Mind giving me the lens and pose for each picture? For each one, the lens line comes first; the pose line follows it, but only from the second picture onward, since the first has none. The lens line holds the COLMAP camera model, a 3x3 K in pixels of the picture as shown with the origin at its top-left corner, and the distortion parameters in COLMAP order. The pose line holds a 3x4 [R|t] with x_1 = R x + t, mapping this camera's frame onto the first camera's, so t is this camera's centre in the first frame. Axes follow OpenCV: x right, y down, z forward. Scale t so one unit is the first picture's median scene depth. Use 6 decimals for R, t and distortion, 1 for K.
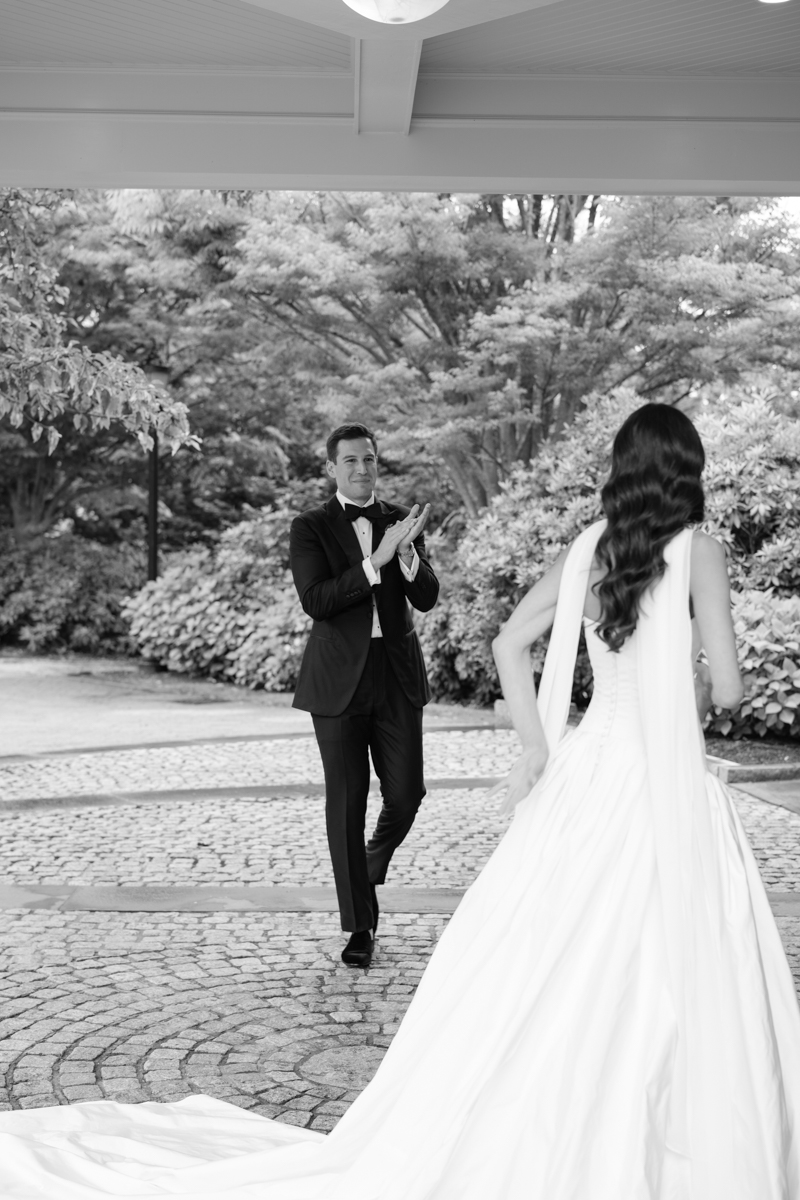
lens RADIAL K [[1190.8, 0, 409.5], [0, 1190.8, 603.3], [0, 0, 1]] dist [-0.096433, 0.120356]
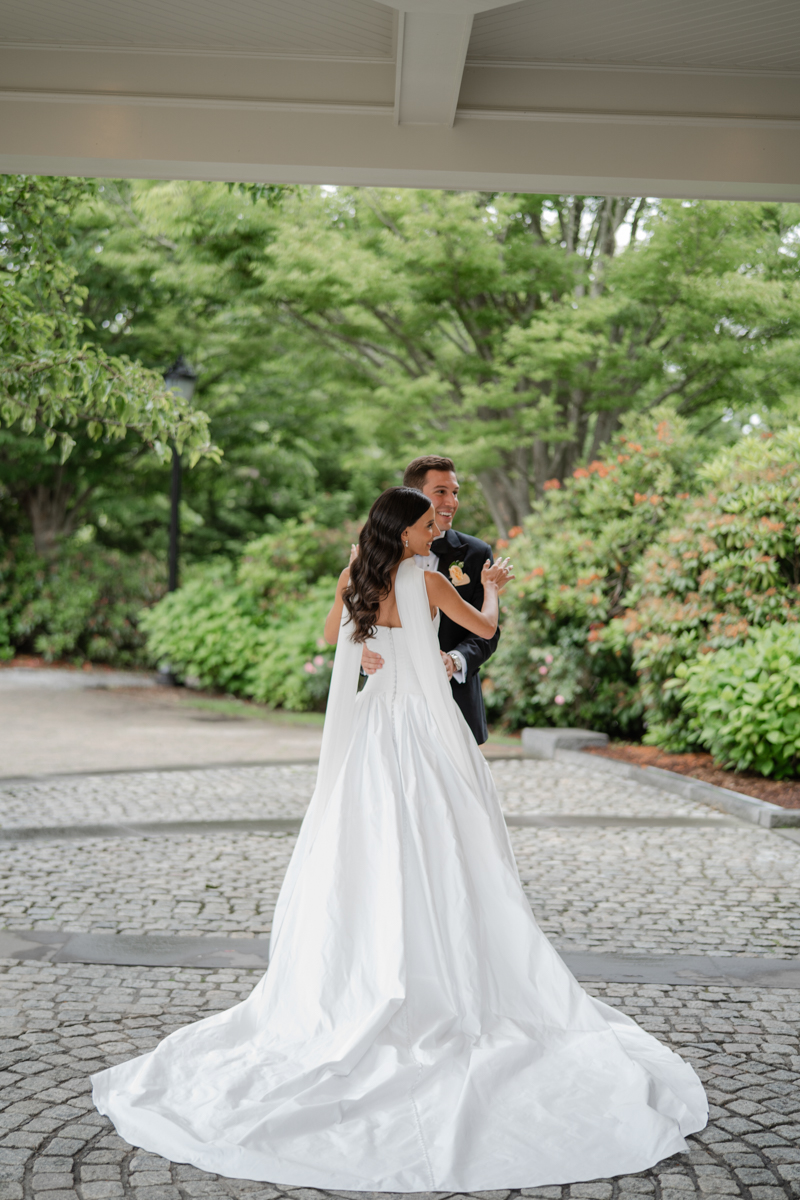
lens RADIAL K [[941.9, 0, 407.7], [0, 941.9, 564.2], [0, 0, 1]] dist [-0.068635, 0.041565]
pose [[0.999658, 0.025236, -0.006862, -0.019236], [-0.025308, 0.999624, -0.010593, -0.041151], [0.006592, 0.010763, 0.999920, 0.237754]]
